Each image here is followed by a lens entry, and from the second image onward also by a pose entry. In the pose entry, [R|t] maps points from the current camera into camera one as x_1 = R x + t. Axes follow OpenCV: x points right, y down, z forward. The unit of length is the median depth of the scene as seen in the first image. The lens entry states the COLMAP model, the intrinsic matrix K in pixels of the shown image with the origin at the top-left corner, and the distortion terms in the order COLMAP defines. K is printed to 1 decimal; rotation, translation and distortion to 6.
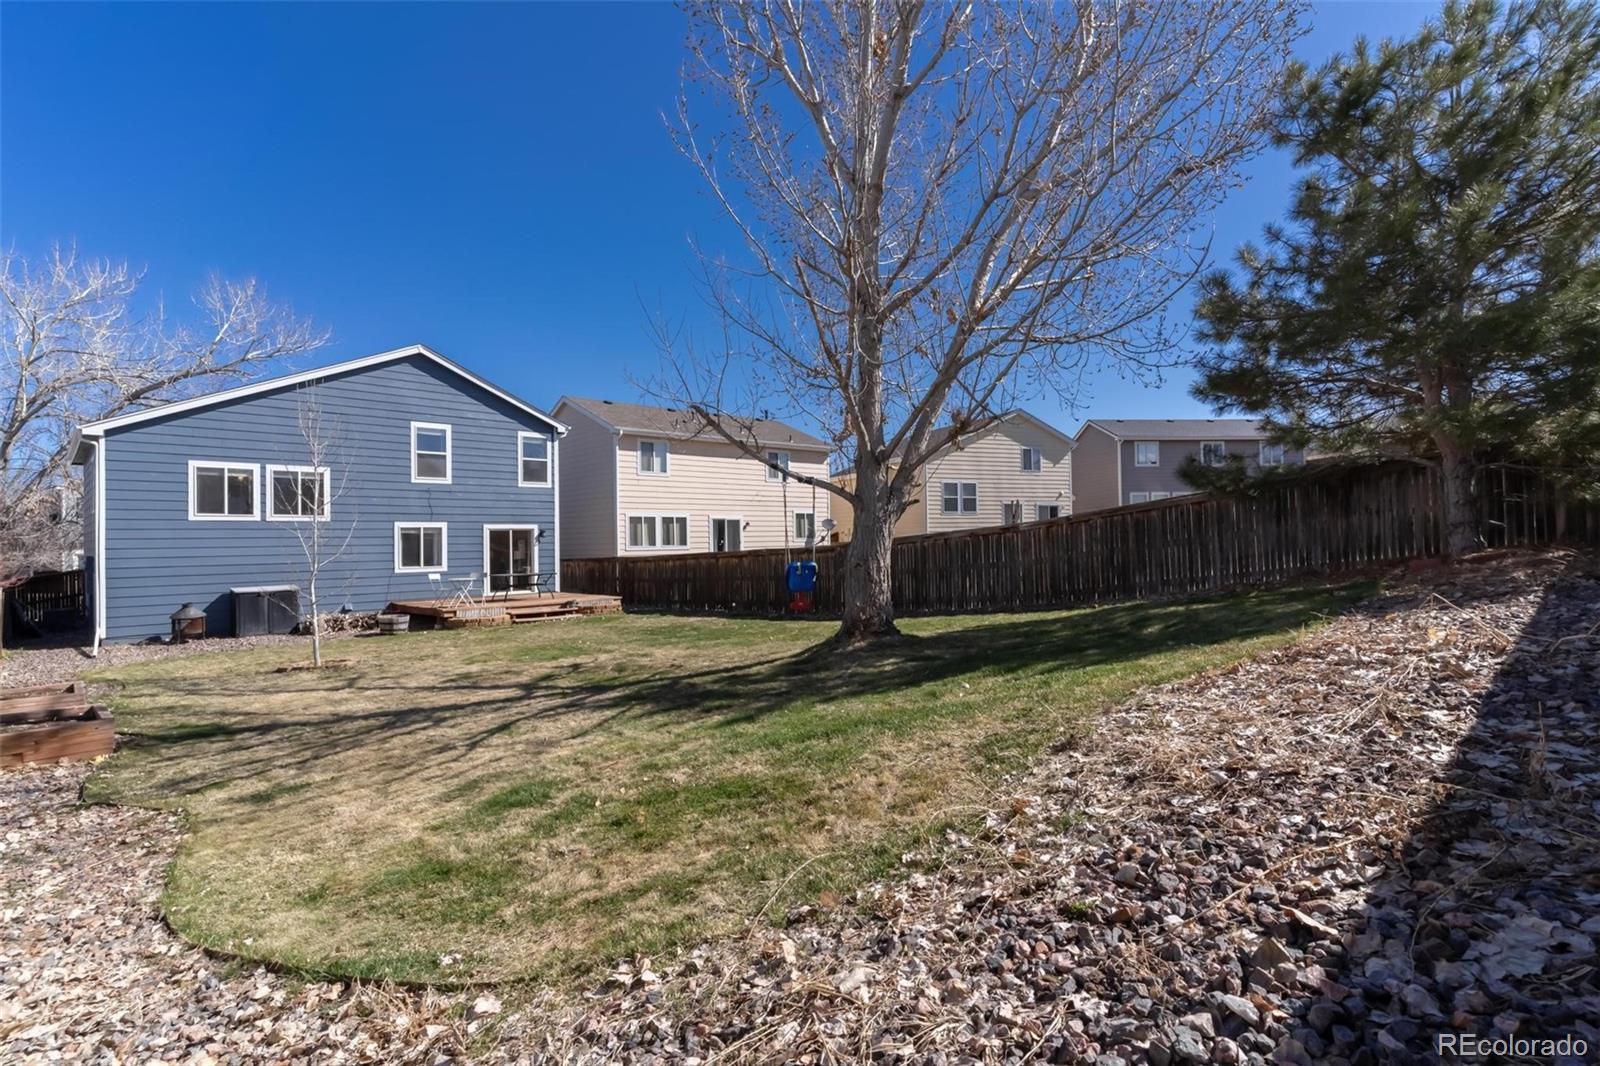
lens RADIAL K [[778.1, 0, 797.1], [0, 778.1, 530.8], [0, 0, 1]] dist [0.001187, 0.001376]
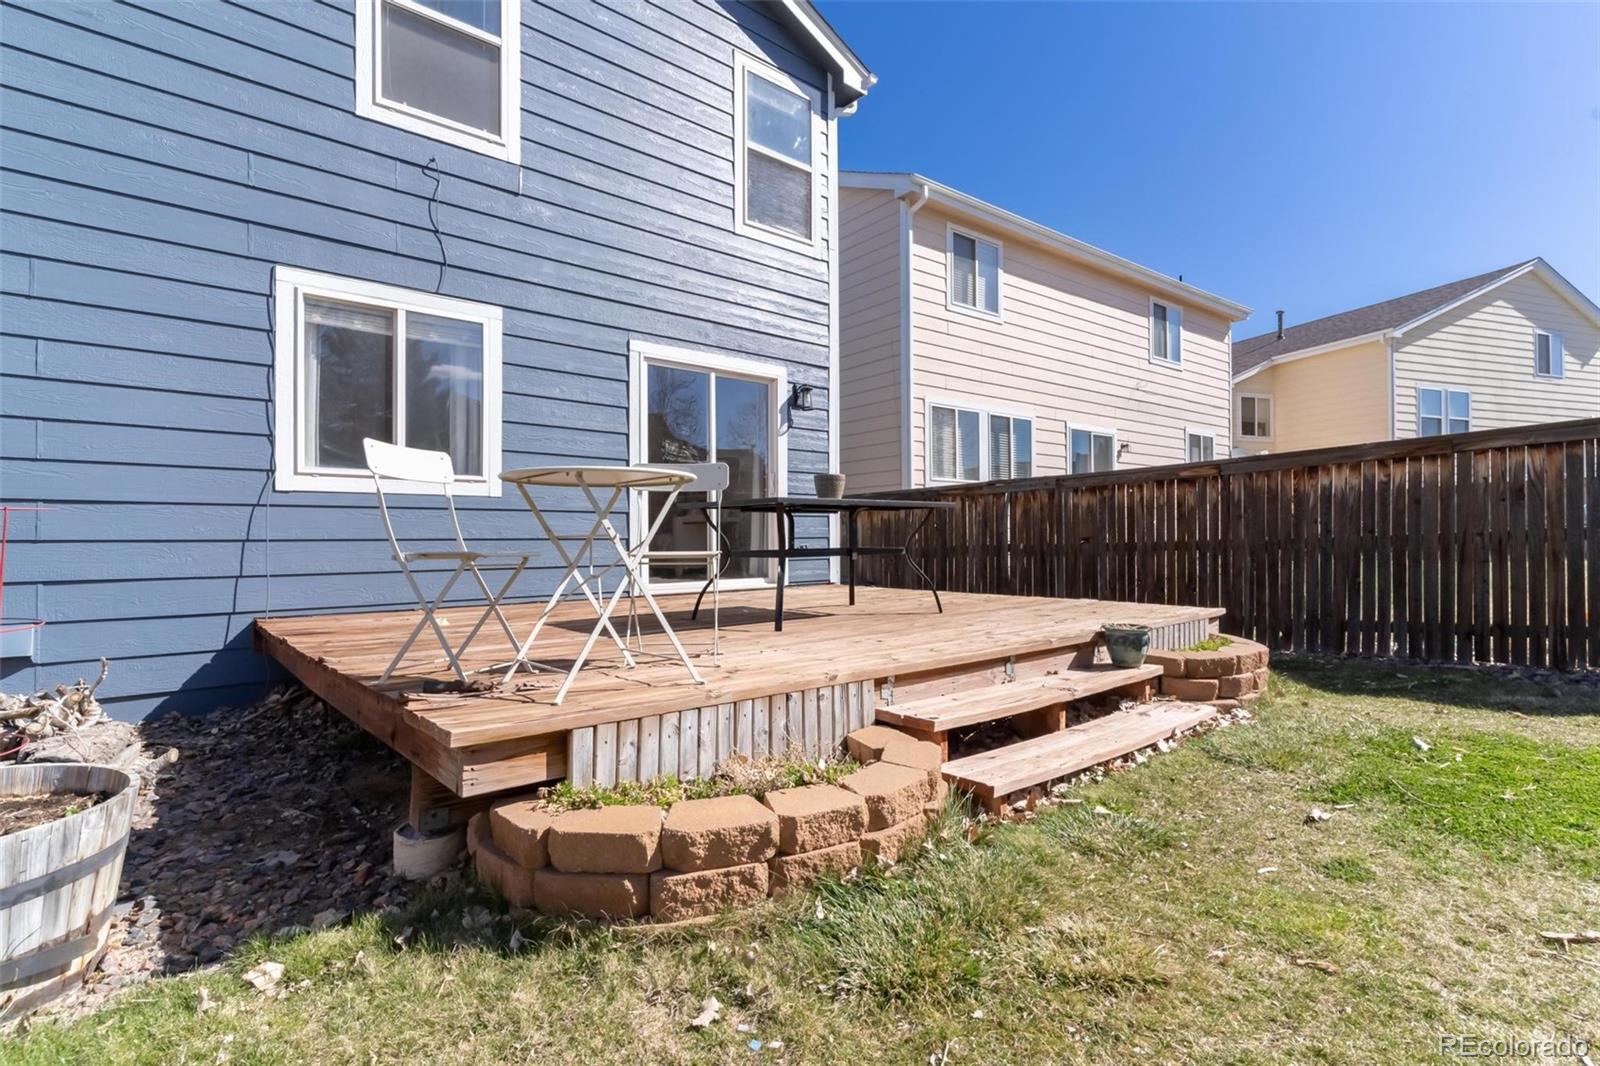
lens RADIAL K [[778.1, 0, 802.5], [0, 778.1, 528.9], [0, 0, 1]] dist [0.001187, 0.001376]
pose [[0.998062, 0.008550, -0.061640, -0.262652], [-0.008469, 0.999963, 0.001570, 0.048182], [0.061651, -0.001045, 0.998097, 0.588227]]
